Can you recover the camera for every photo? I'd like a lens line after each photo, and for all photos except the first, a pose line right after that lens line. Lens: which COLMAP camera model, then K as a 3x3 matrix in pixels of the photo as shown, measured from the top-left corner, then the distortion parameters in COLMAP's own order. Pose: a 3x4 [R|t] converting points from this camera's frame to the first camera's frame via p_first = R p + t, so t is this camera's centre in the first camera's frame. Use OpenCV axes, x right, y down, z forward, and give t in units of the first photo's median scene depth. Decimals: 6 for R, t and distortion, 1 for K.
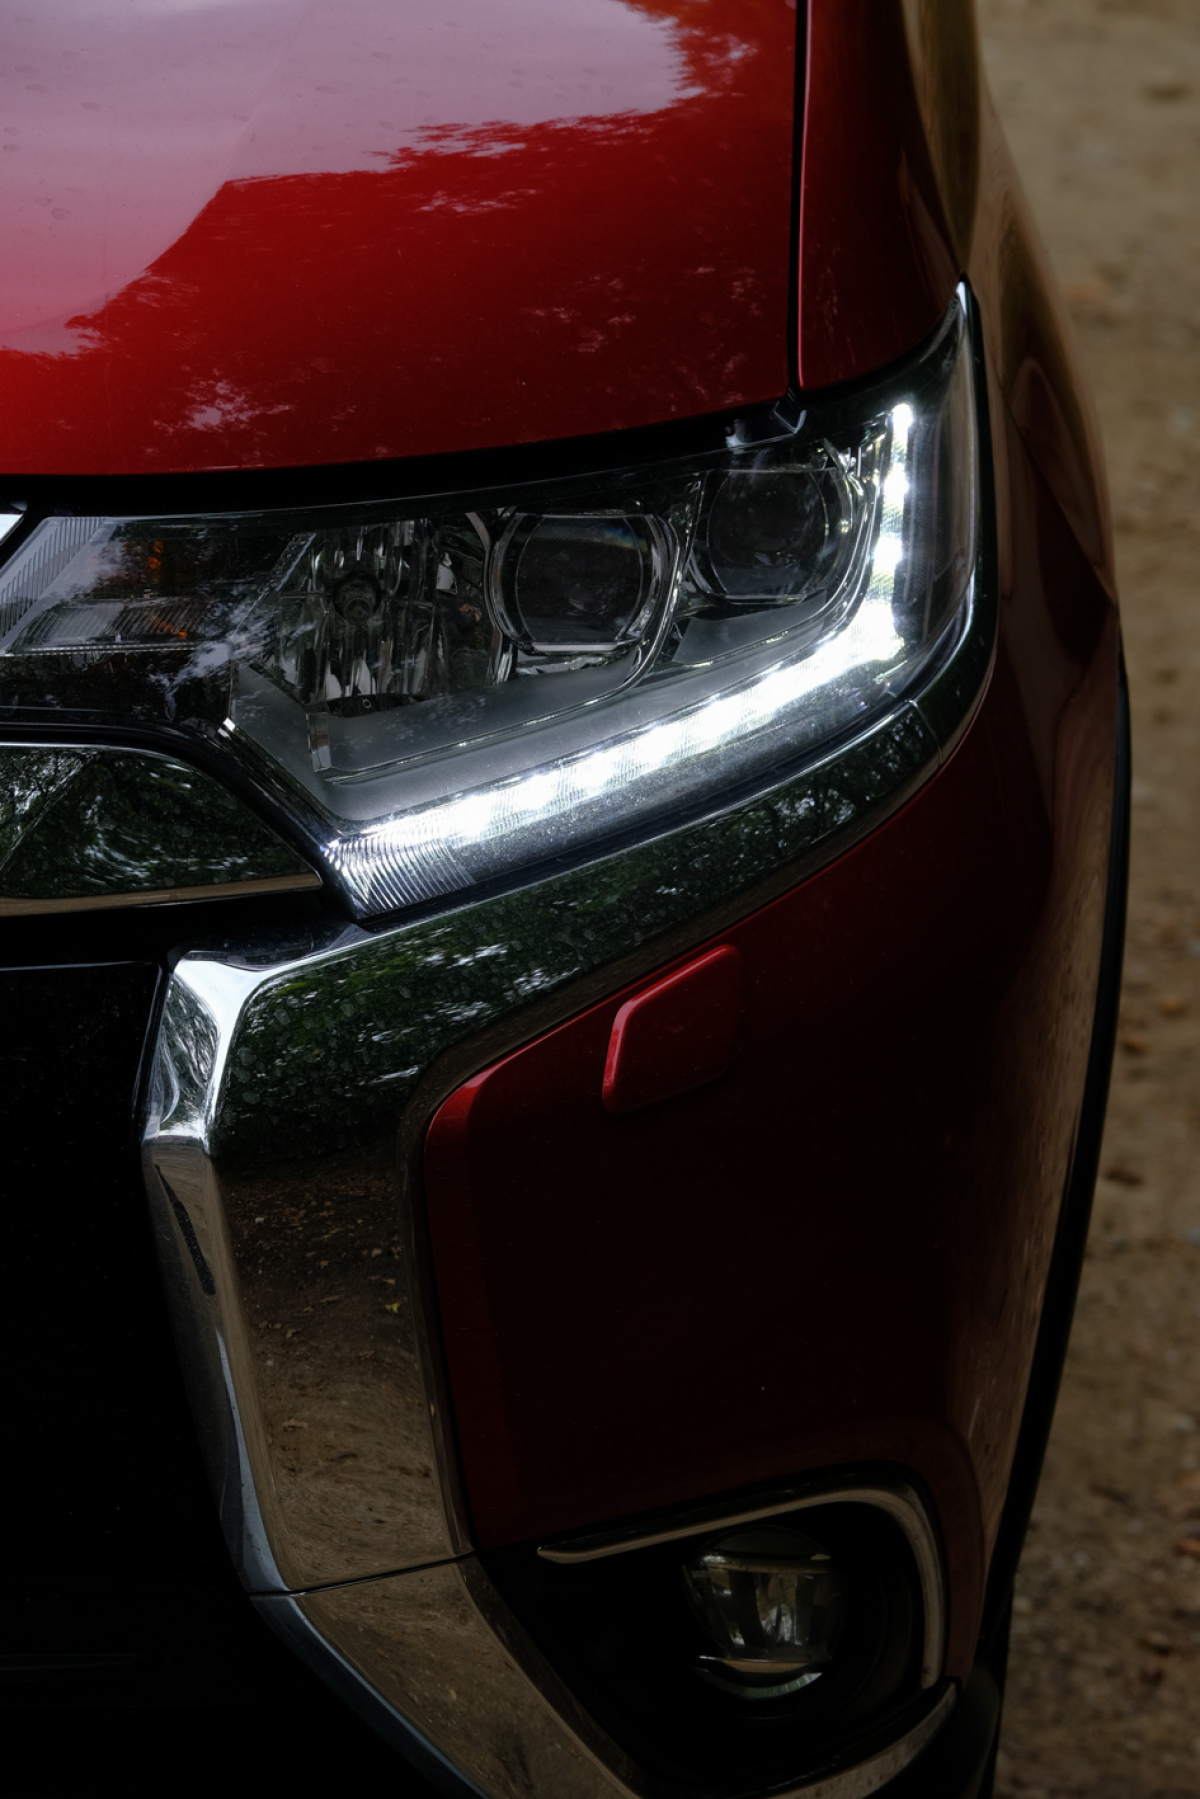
lens RADIAL K [[10678.6, 0, 597.4], [0, 10678.6, 1046.0], [0, 0, 1]] dist [0.374397, -668.705918]
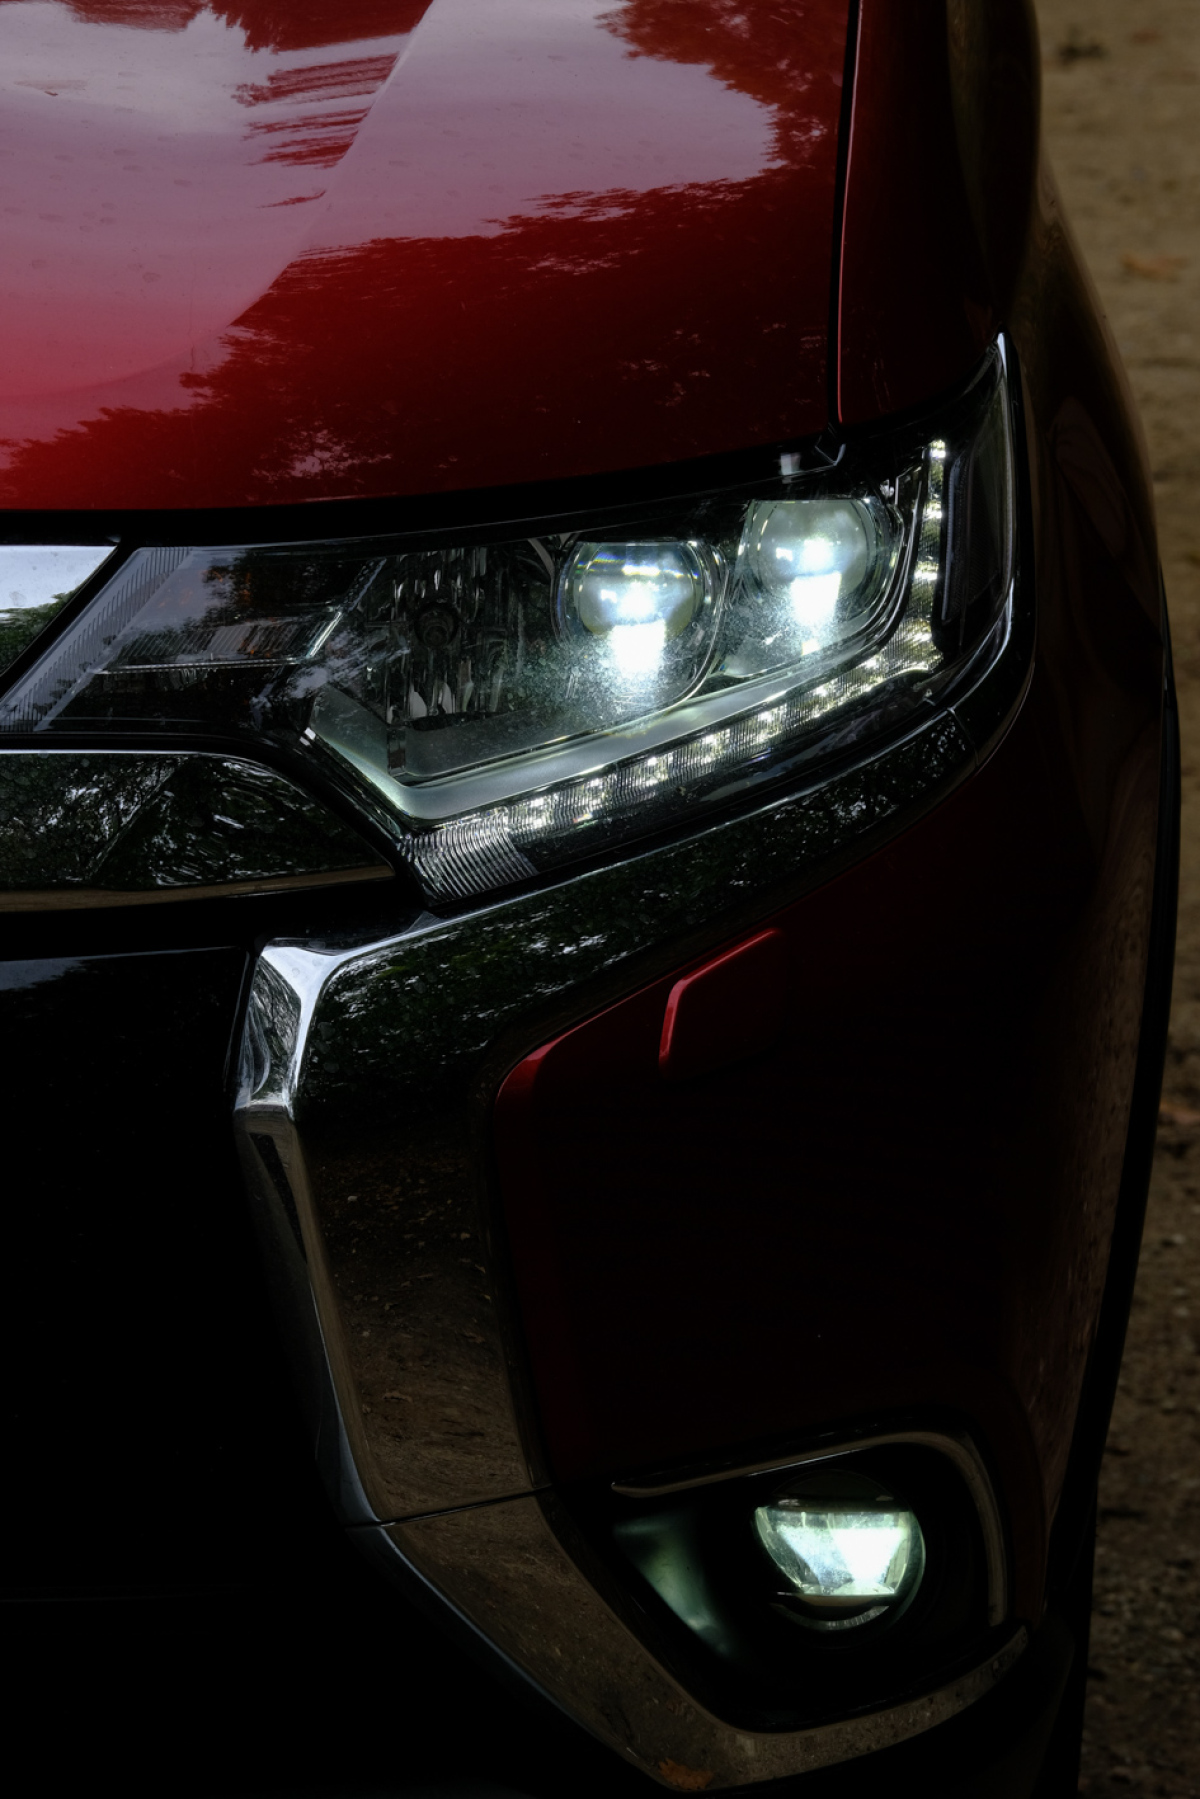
lens RADIAL K [[10870.7, 0, 604.7], [0, 10870.7, 1022.8], [0, 0, 1]] dist [-0.285827, -1161.702799]
pose [[0.999666, -0.020581, -0.015637, 0.010919], [0.020431, 0.999745, -0.009668, 0.009502], [0.015832, 0.009346, 0.999831, -0.099832]]
